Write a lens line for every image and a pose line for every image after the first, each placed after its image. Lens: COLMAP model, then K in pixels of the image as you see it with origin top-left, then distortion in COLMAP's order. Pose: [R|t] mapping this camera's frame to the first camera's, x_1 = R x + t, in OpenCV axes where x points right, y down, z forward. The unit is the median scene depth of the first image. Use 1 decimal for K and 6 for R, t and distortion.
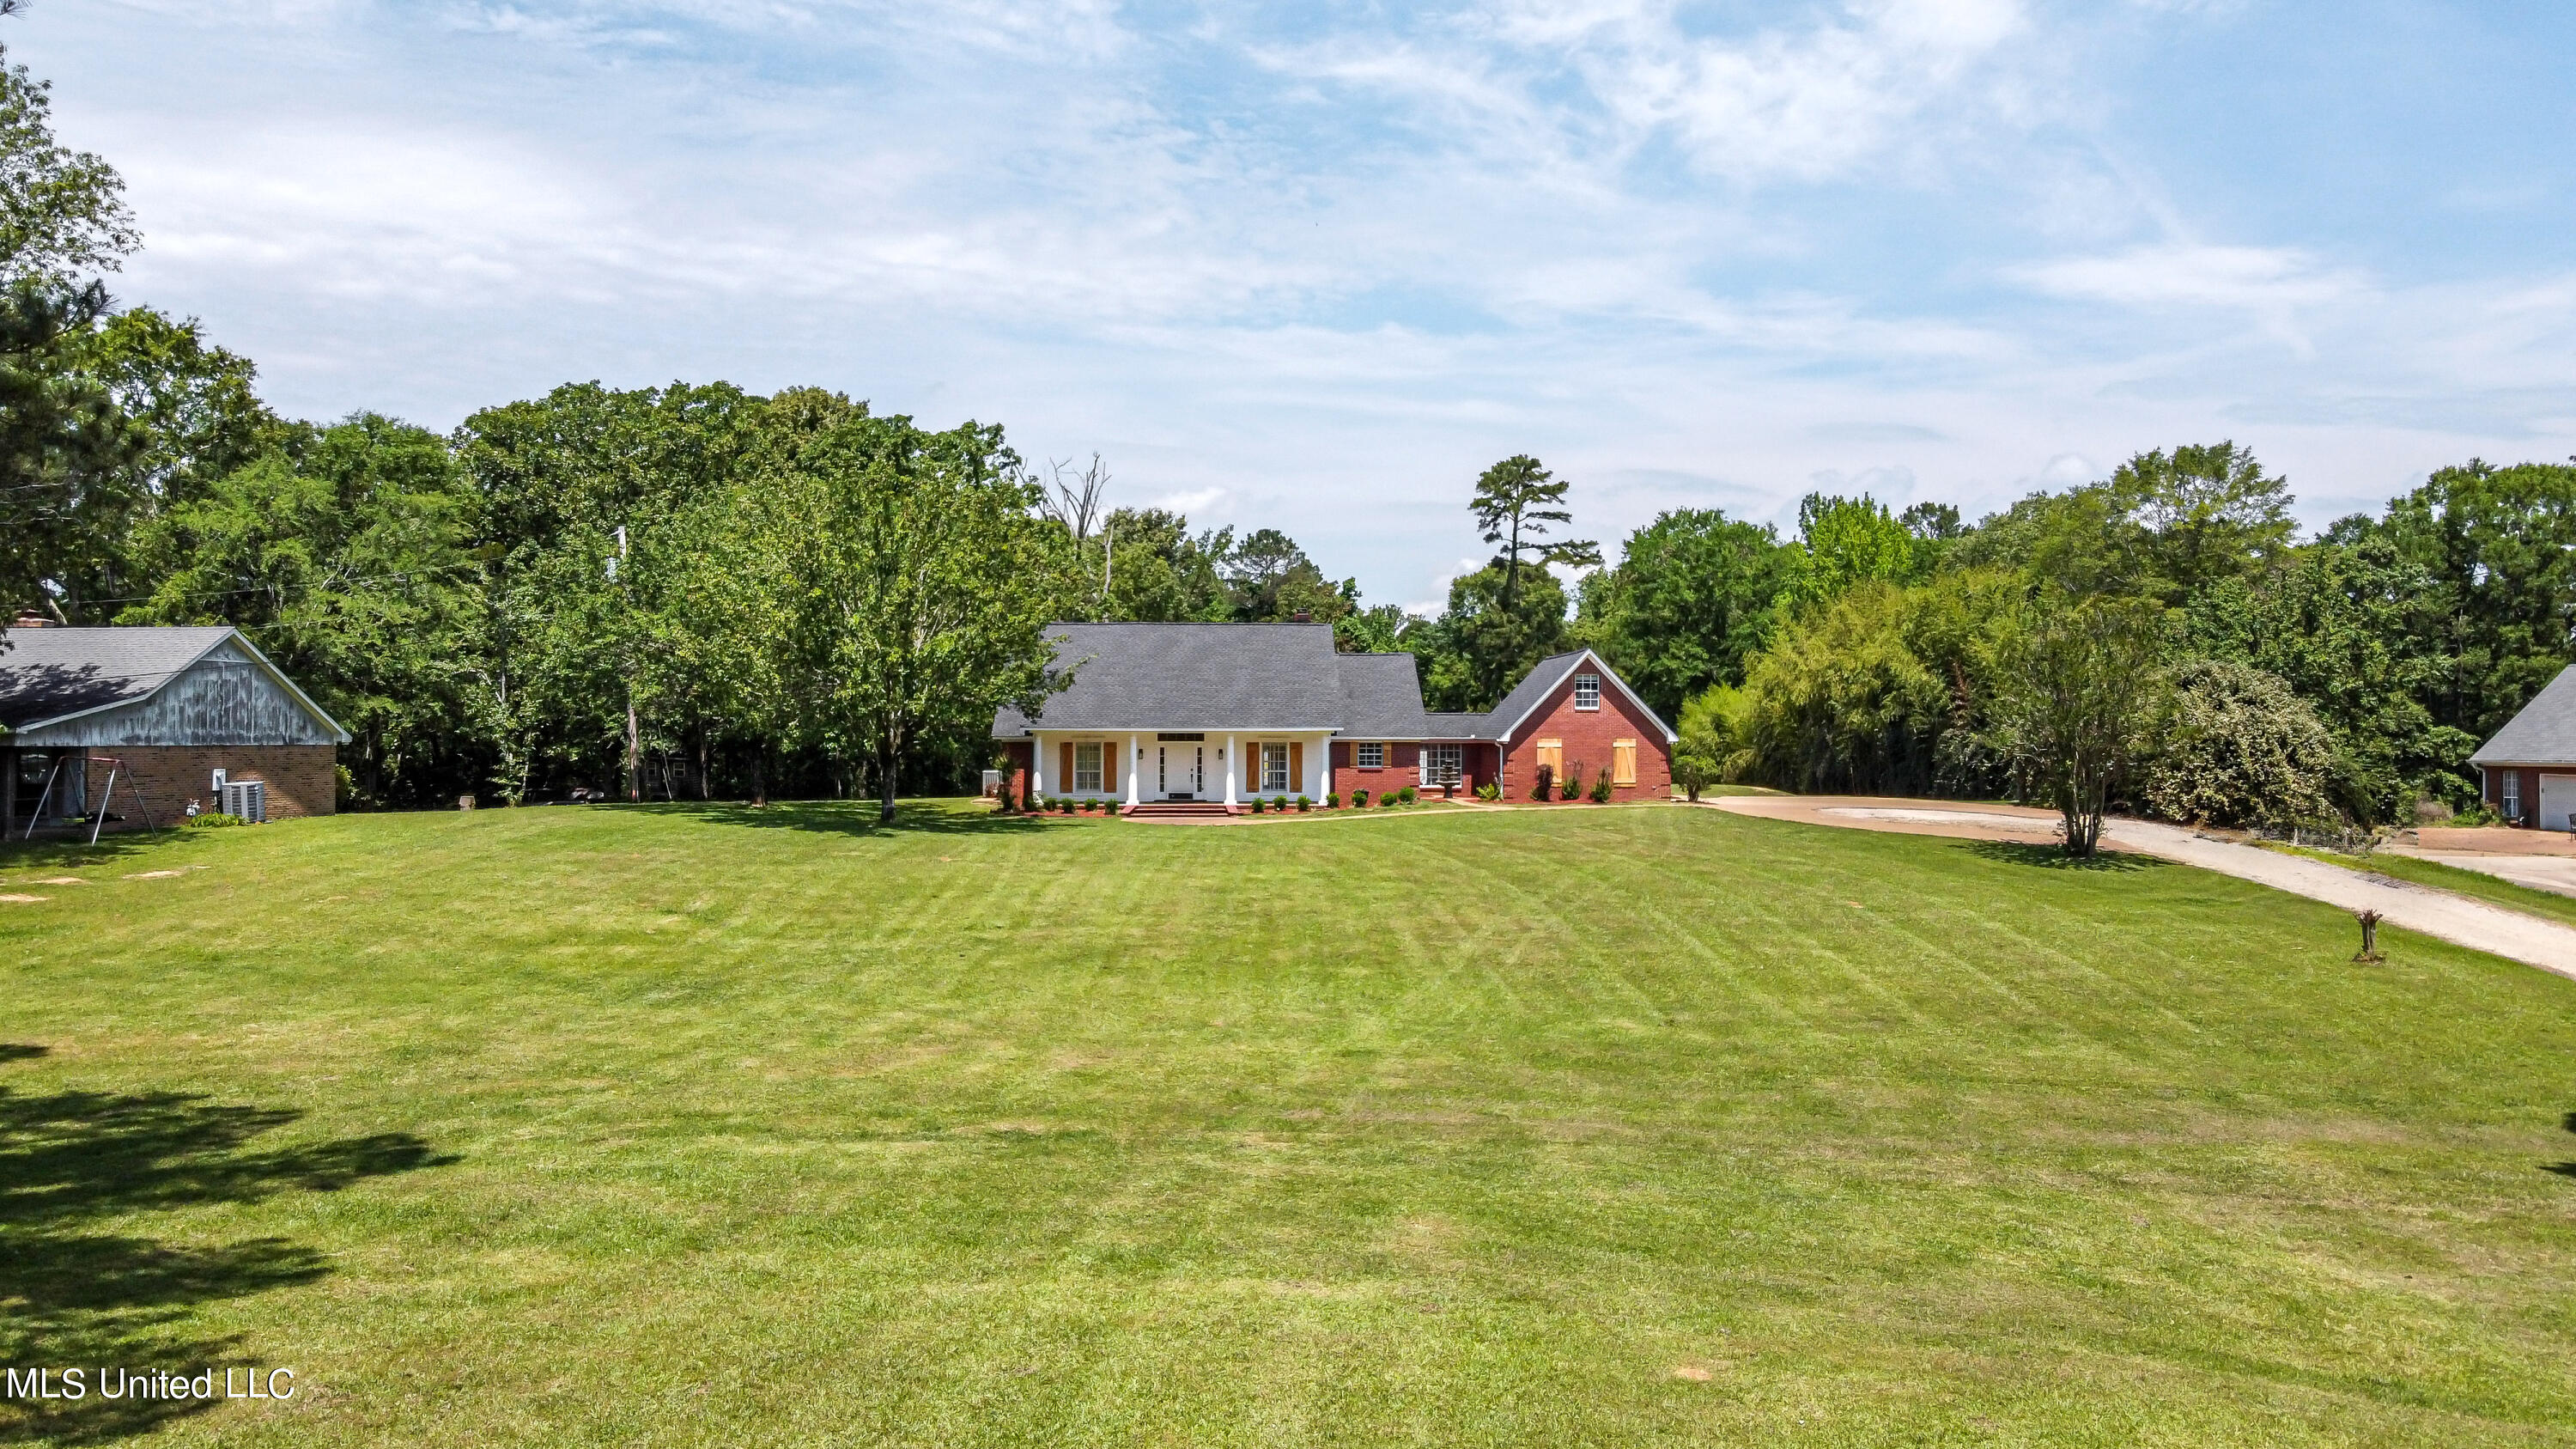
lens RADIAL K [[1994.5, 0, 1288.0], [0, 1994.5, 724.5], [0, 0, 1]] dist [-0.007409, 0.058586]
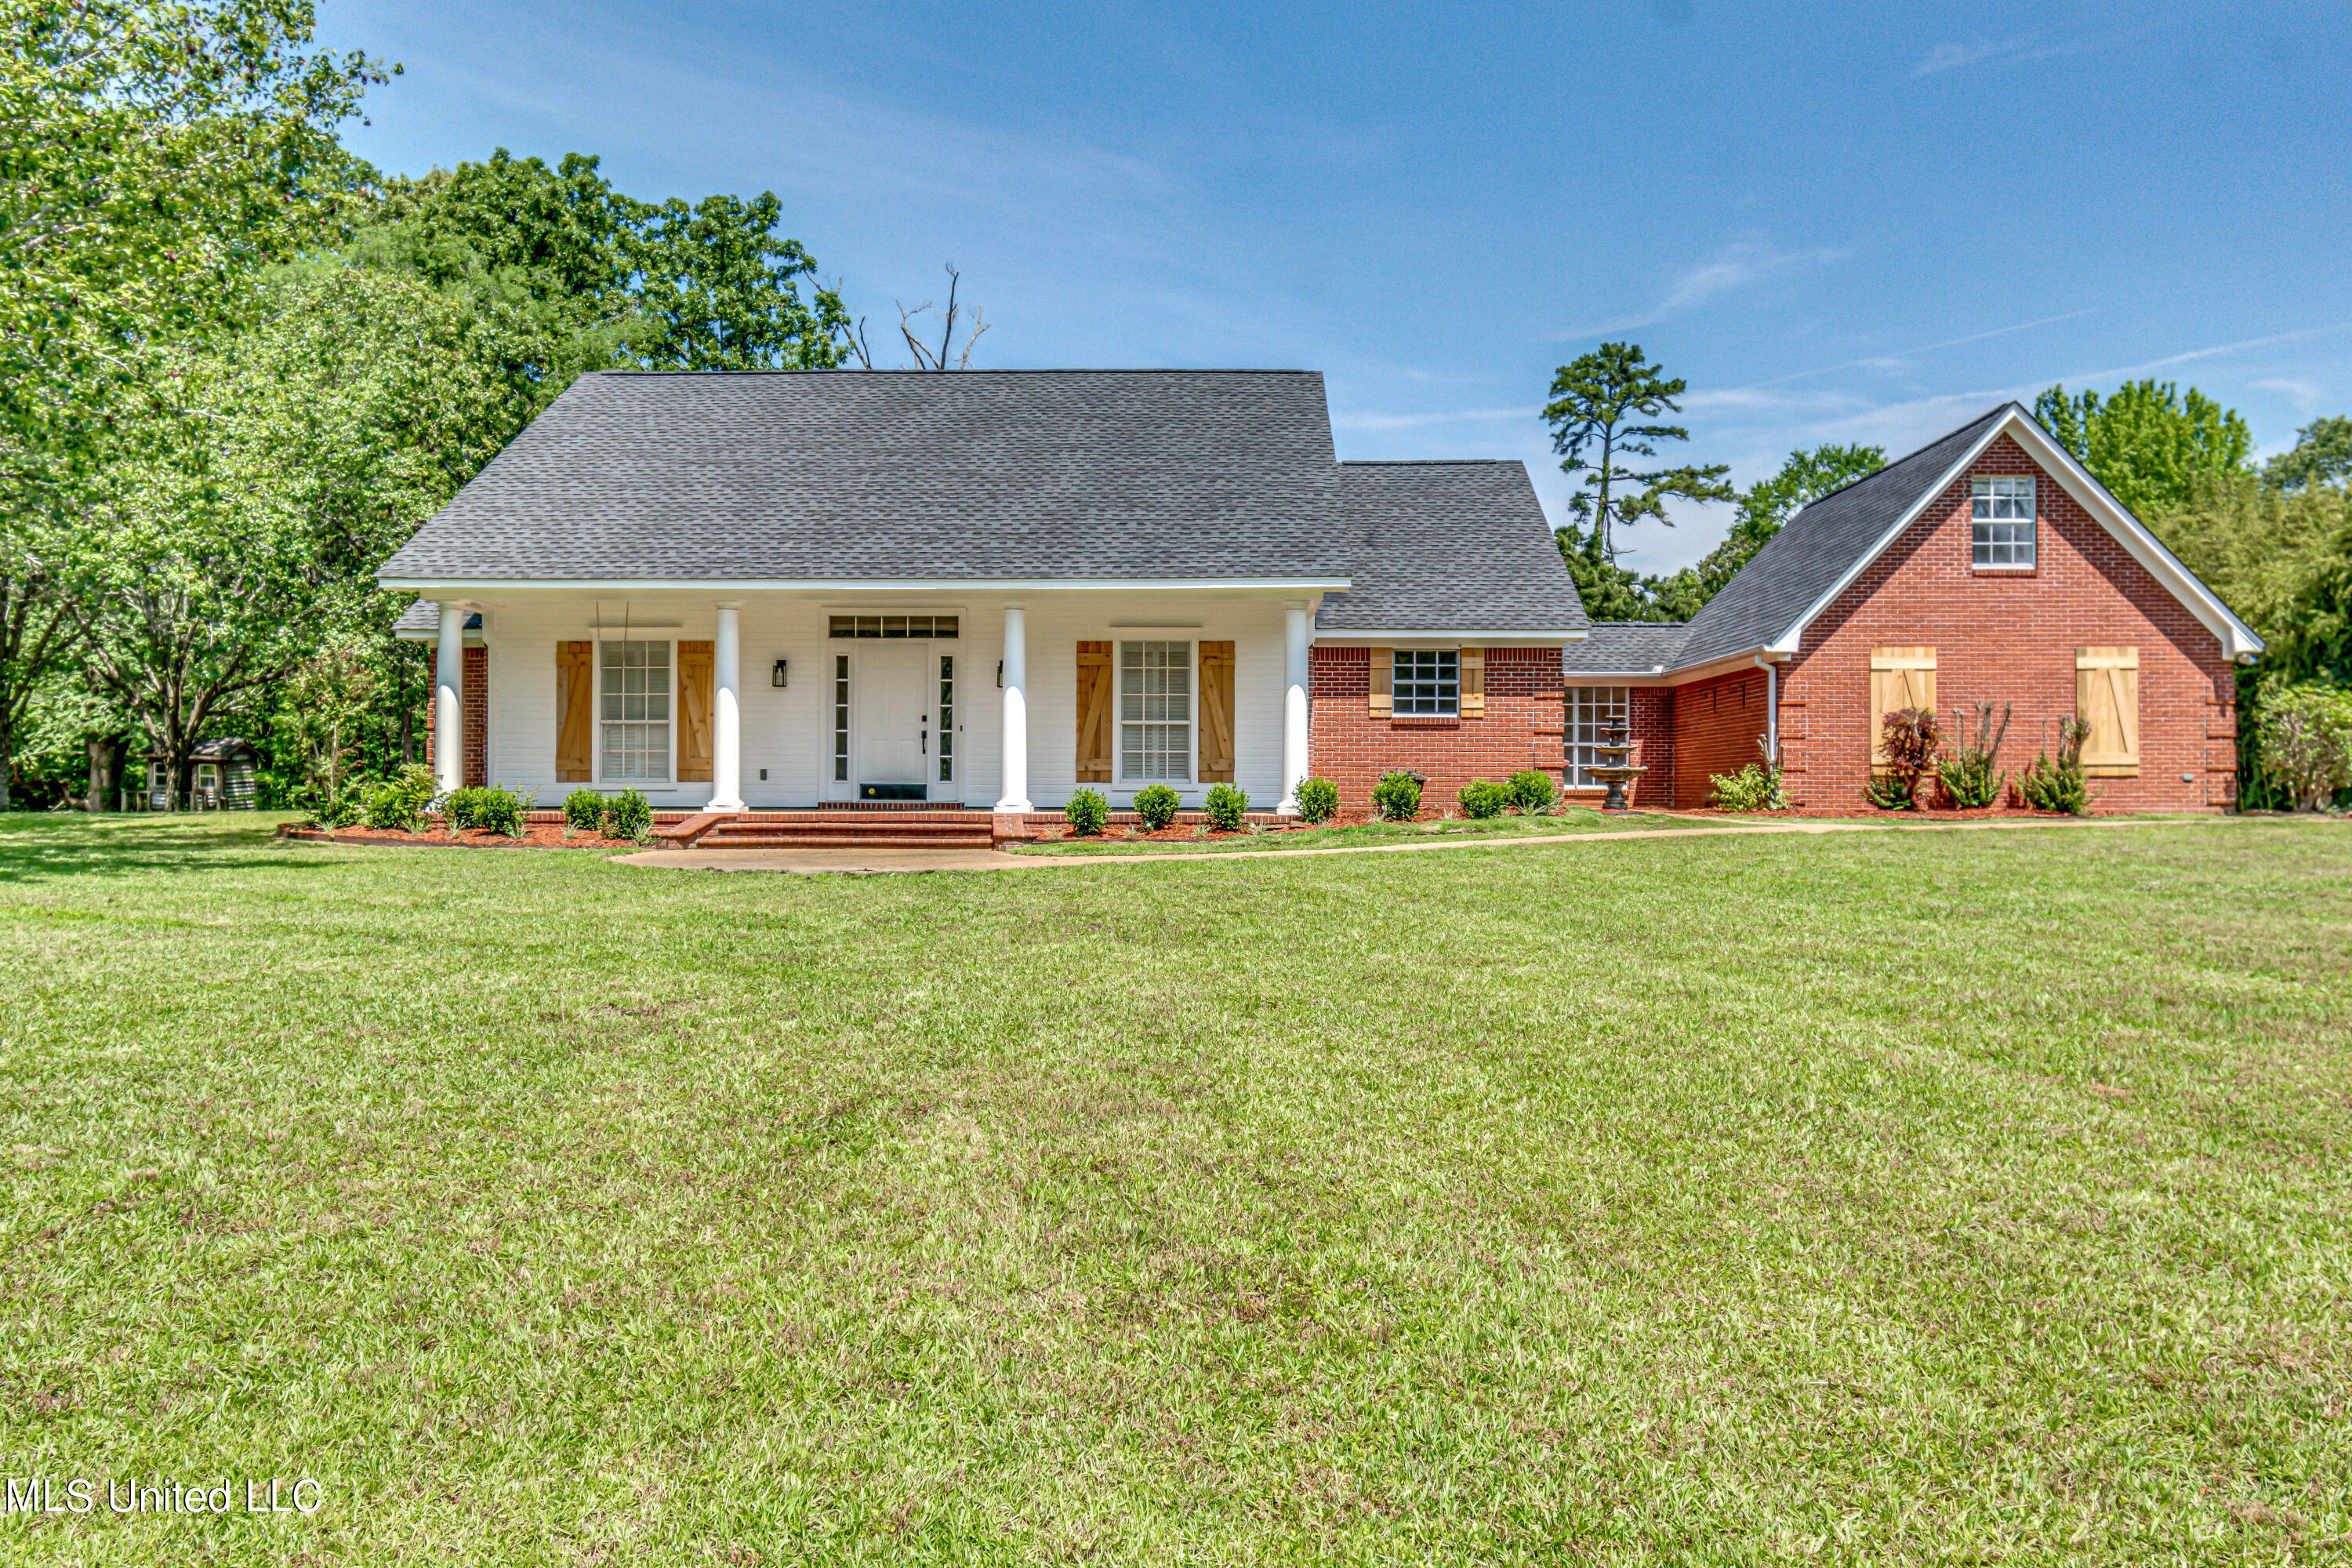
lens RADIAL K [[1552.9, 0, 1214.6], [0, 1552.9, 803.7], [0, 0, 1]] dist [-0.002004, -0.003511]
pose [[0.997825, 0.000437, -0.065915, 0.021465], [-0.000294, 0.999998, 0.002171, 0.036104], [0.065916, -0.002147, 0.997823, 0.705799]]
